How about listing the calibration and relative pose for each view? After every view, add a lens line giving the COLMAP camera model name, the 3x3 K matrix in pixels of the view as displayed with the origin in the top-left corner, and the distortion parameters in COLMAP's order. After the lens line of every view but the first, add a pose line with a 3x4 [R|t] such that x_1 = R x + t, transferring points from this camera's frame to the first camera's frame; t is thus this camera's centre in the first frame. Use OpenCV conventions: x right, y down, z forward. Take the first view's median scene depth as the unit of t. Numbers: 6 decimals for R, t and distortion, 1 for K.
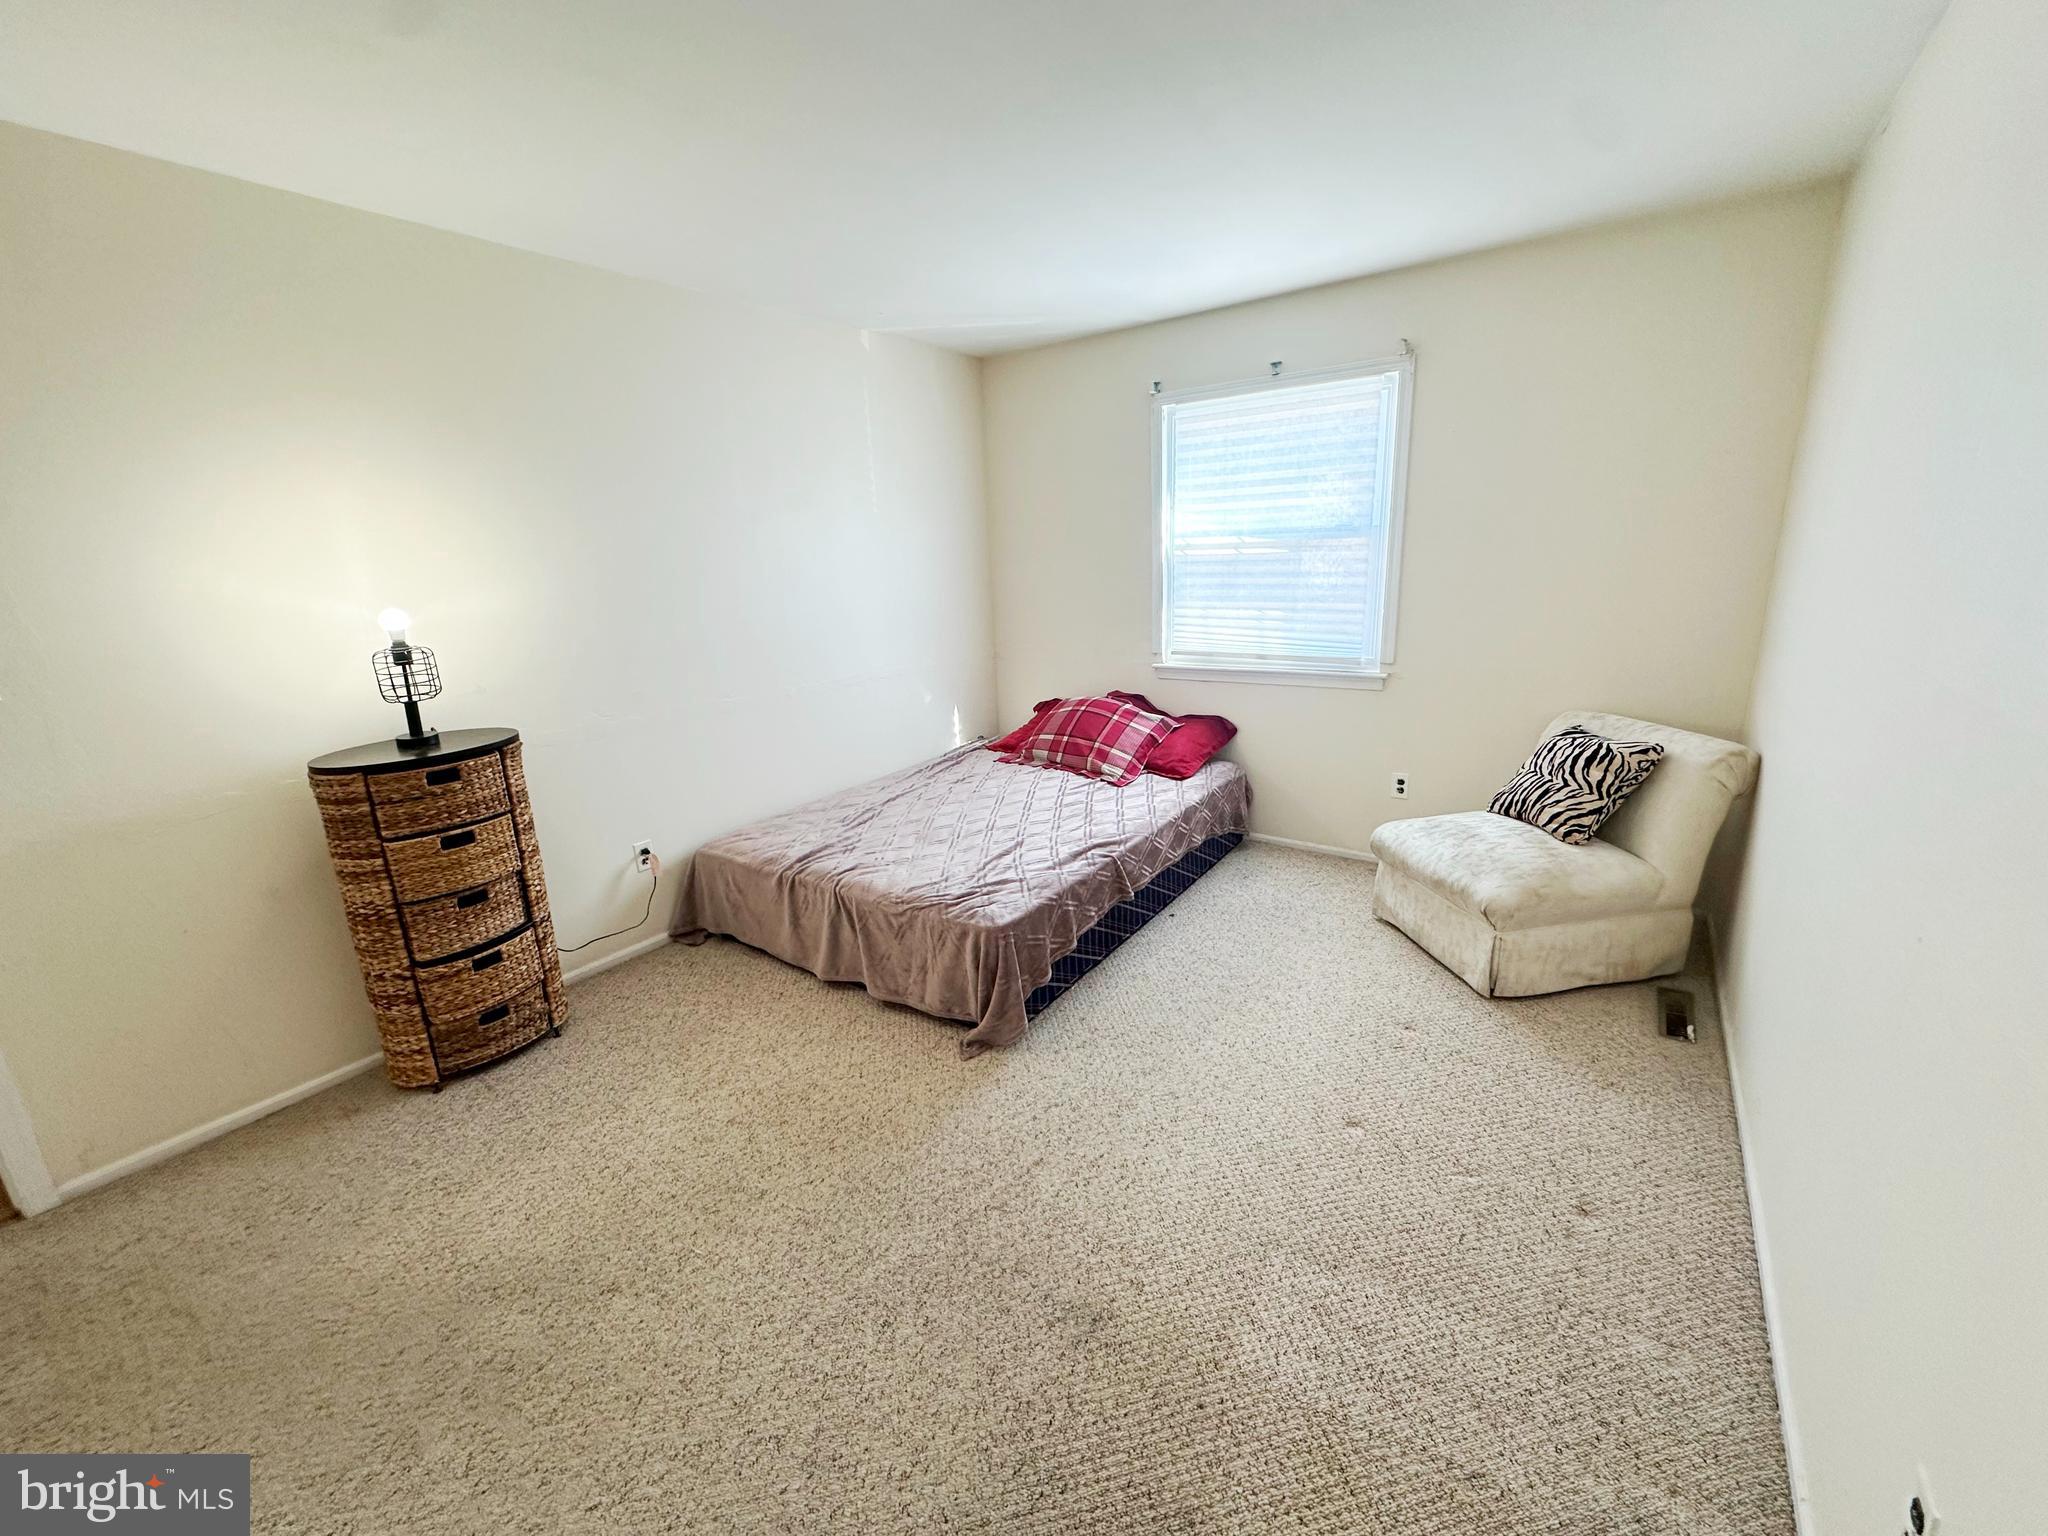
lens RADIAL K [[813.9, 0, 1028.8], [0, 813.9, 767.6], [0, 0, 1]] dist [-0.004248, 0.000441]
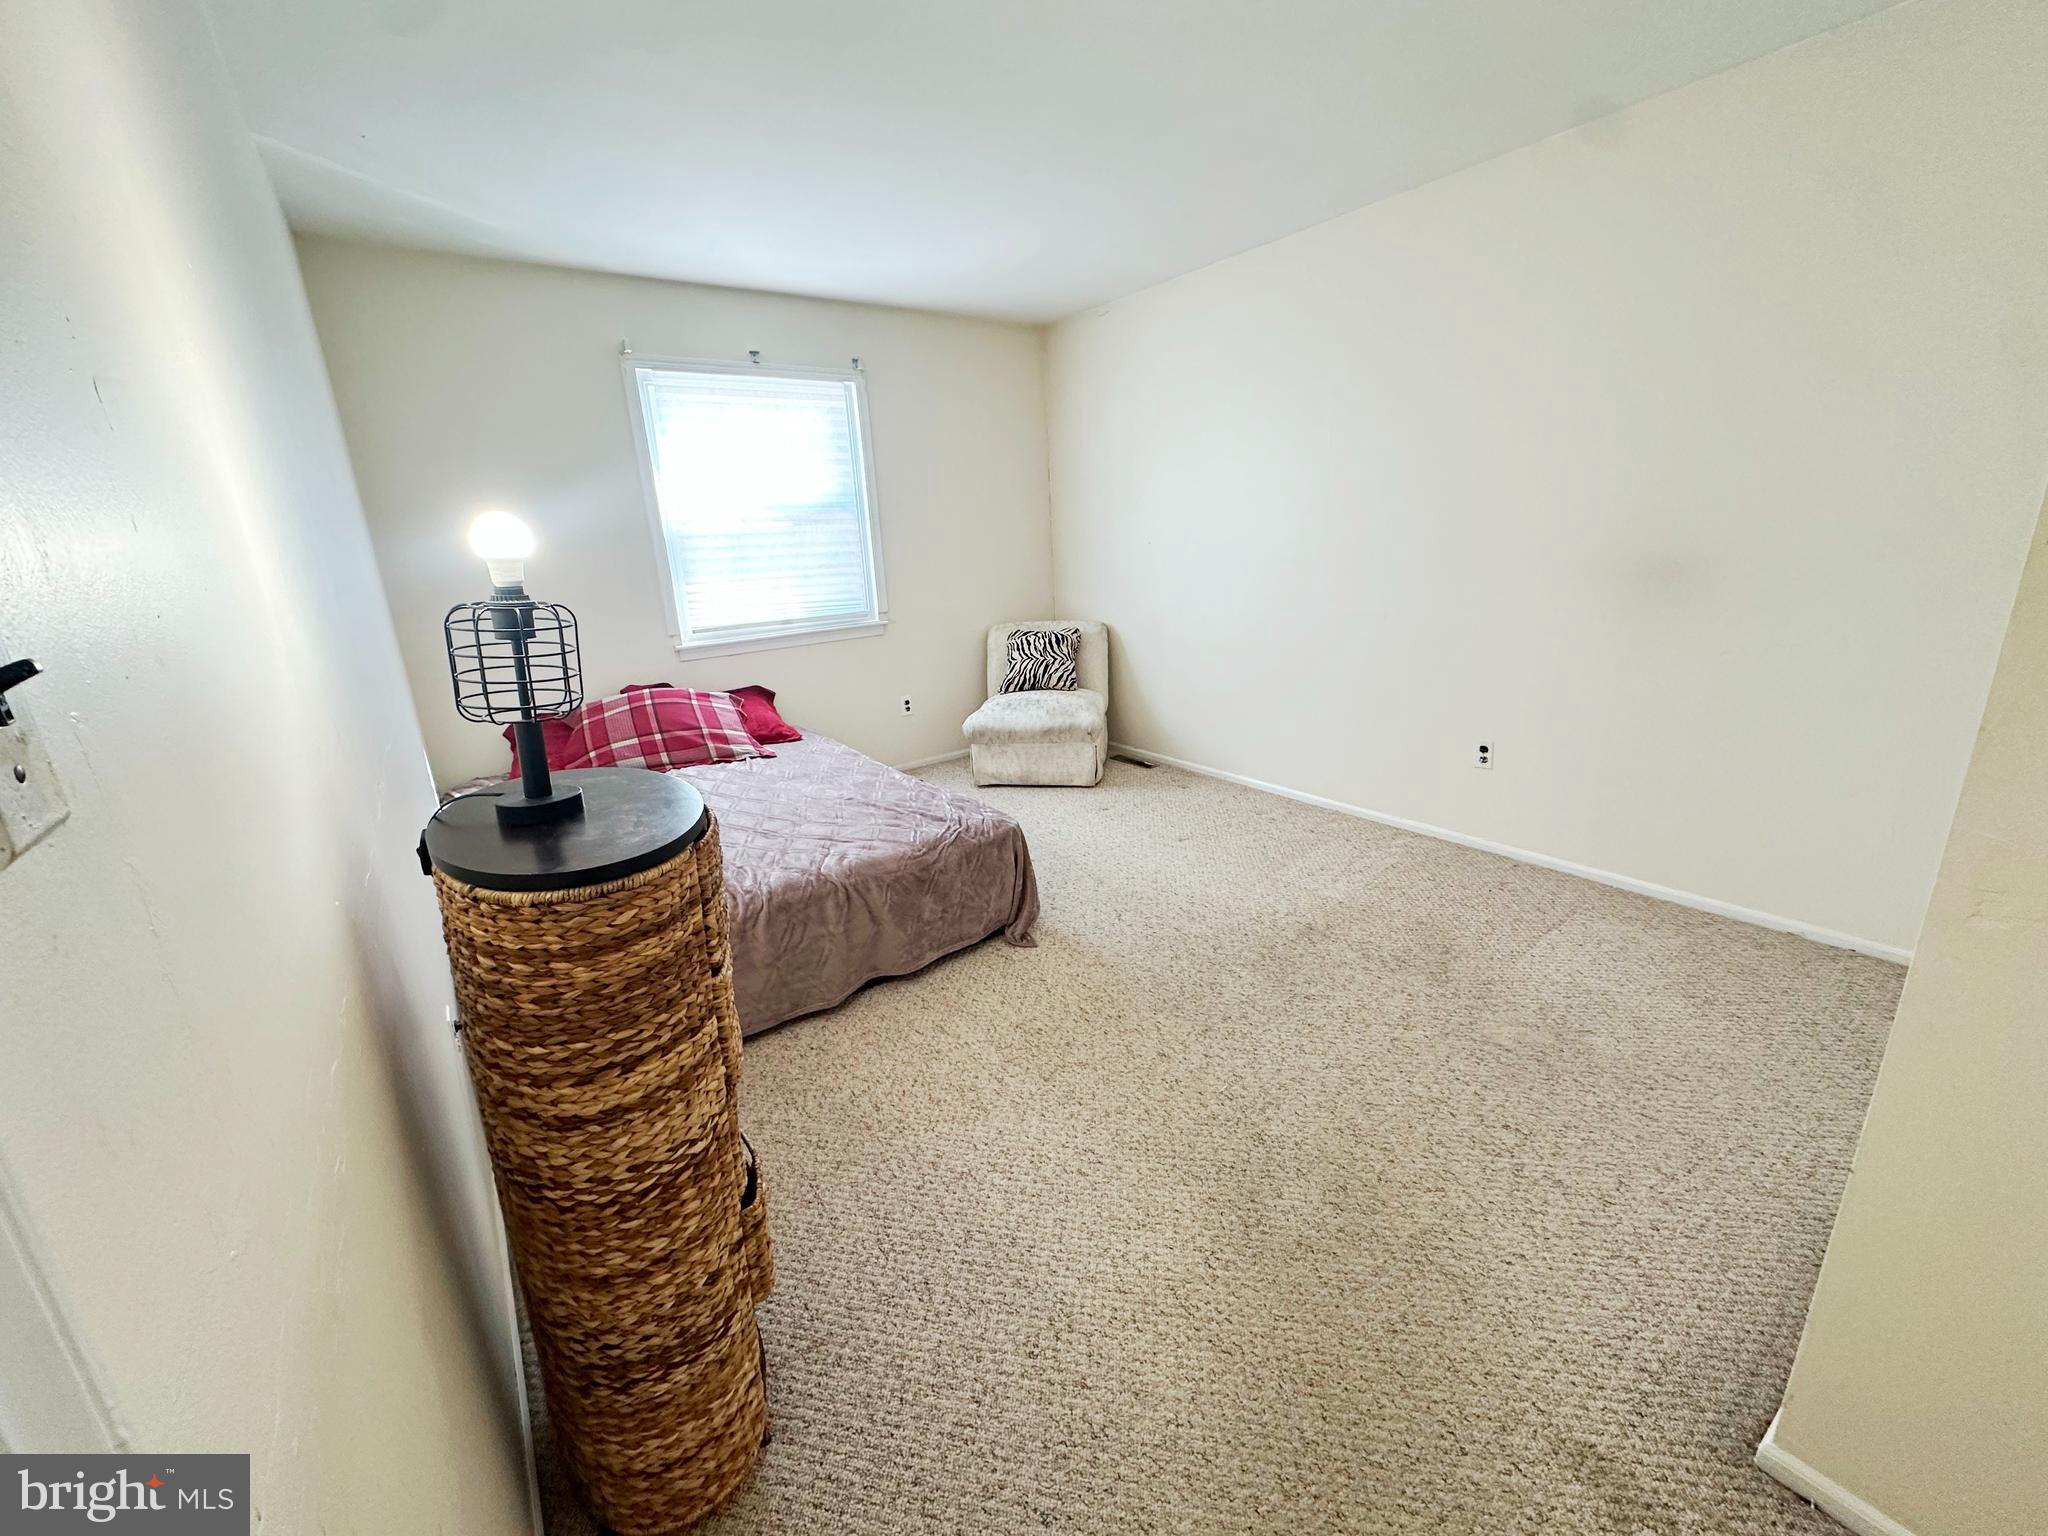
lens RADIAL K [[813.9, 0, 1023.2], [0, 813.9, 763.8], [0, 0, 1]] dist [-0.004248, 0.000441]
pose [[0.314410, -0.236954, 0.919238, -0.846136], [0.280201, 0.948366, 0.148625, -0.037120], [-0.906992, 0.210843, 0.364570, 0.453600]]
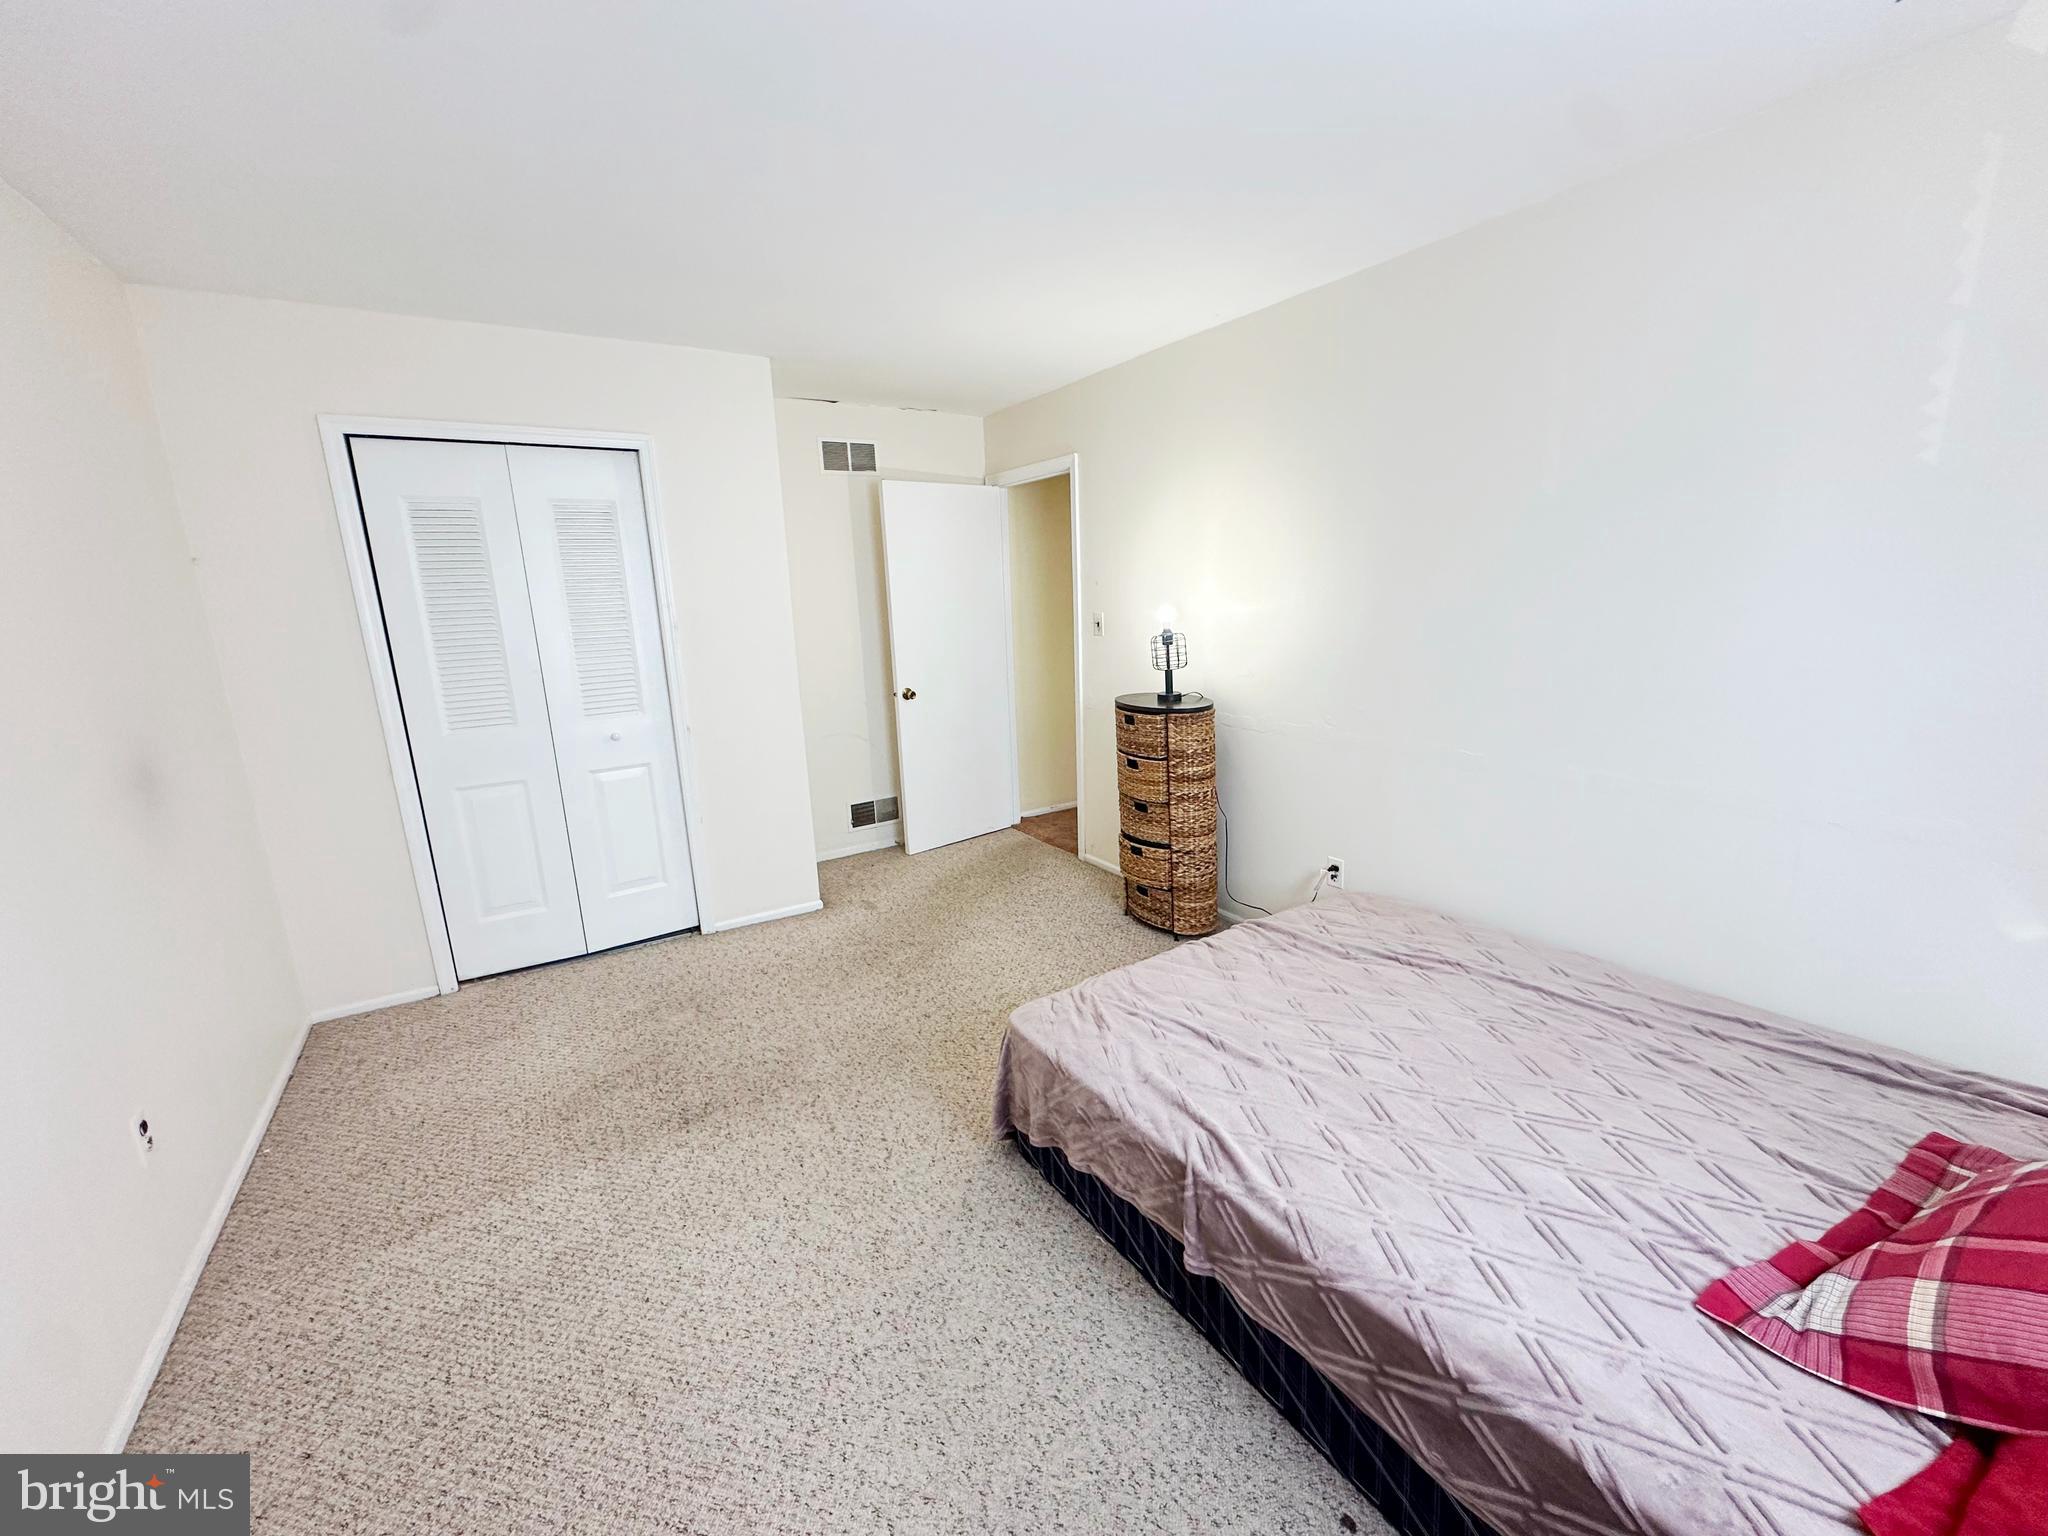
lens RADIAL K [[813.9, 0, 1018.3], [0, 813.9, 770.7], [0, 0, 1]] dist [-0.004248, 0.000441]
pose [[-0.365673, 0.256933, -0.894577, 0.542910], [-0.193064, 0.919299, 0.342951, -0.282583], [0.910500, 0.298119, -0.286559, 0.947506]]
